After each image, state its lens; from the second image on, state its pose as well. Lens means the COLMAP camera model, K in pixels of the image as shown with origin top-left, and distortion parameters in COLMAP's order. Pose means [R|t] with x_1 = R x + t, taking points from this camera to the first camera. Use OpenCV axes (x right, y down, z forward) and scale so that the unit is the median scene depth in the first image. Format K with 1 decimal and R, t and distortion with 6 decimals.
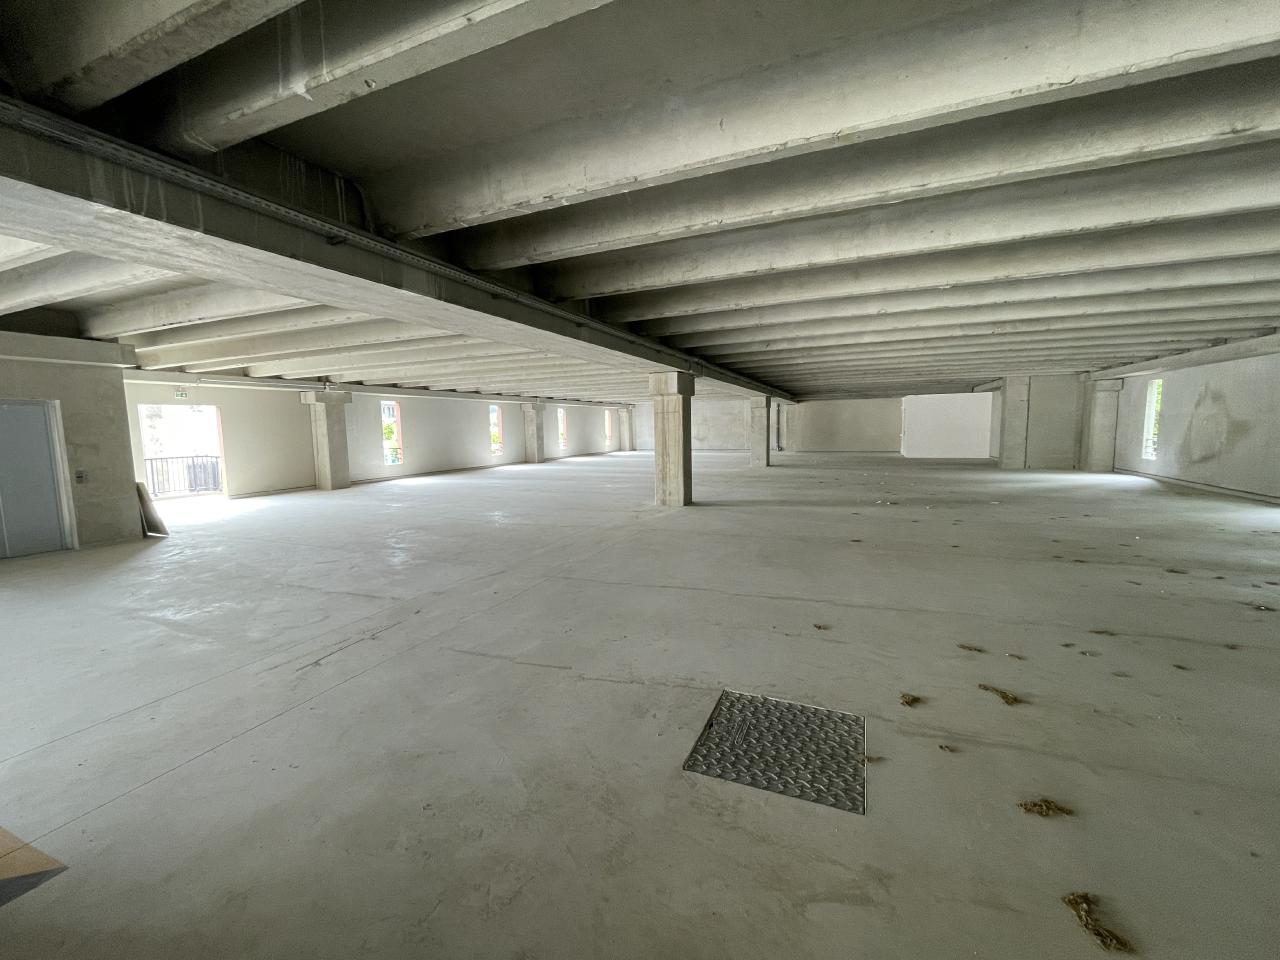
lens RADIAL K [[516.3, 0, 636.4], [0, 516.3, 476.4], [0, 0, 1]] dist [0.000685, -0.001152]
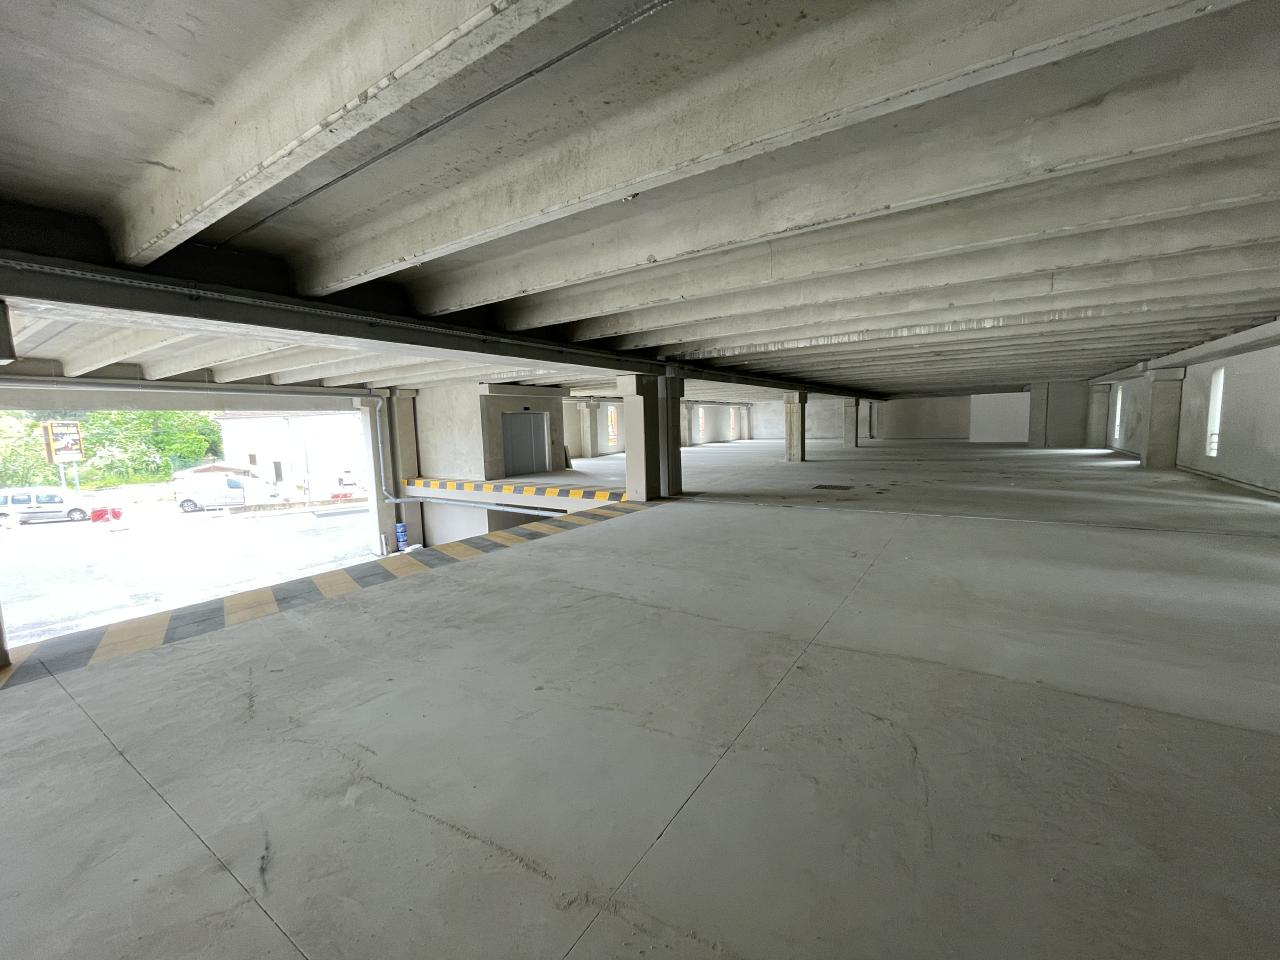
lens RADIAL K [[516.3, 0, 639.1], [0, 516.3, 475.2], [0, 0, 1]] dist [0.000685, -0.001152]
pose [[0.983713, 0.007561, -0.179590, -0.074215], [-0.006225, 0.999949, 0.007999, 0.046529], [0.179641, -0.006750, 0.983709, -0.475266]]
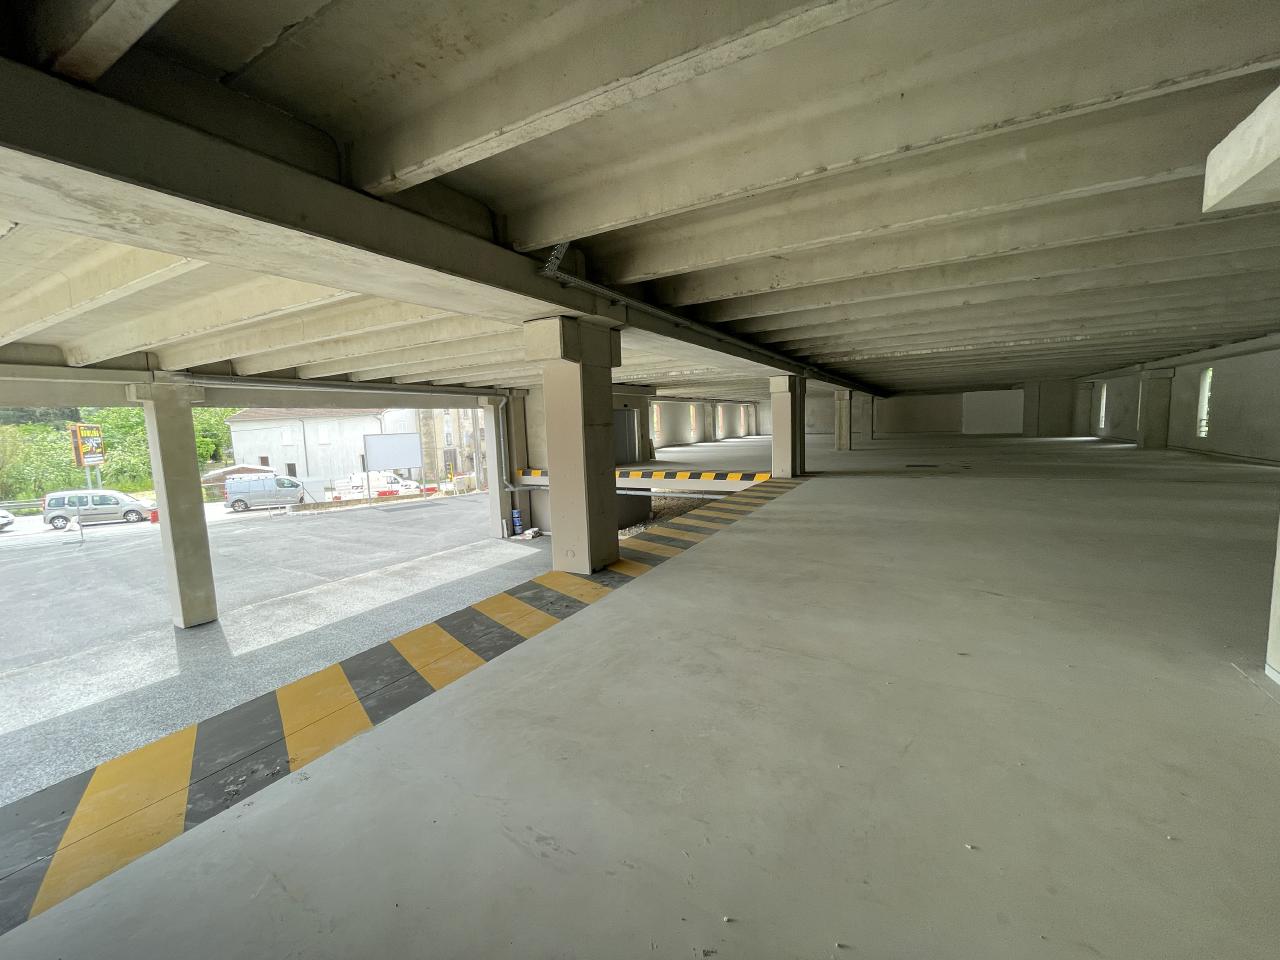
lens RADIAL K [[516.3, 0, 639.2], [0, 516.3, 485.0], [0, 0, 1]] dist [0.000685, -0.001152]
pose [[0.994411, -0.008139, -0.105261, -0.273916], [0.010901, 0.999610, 0.025699, 0.066611], [0.105011, -0.026703, 0.994112, -0.621016]]
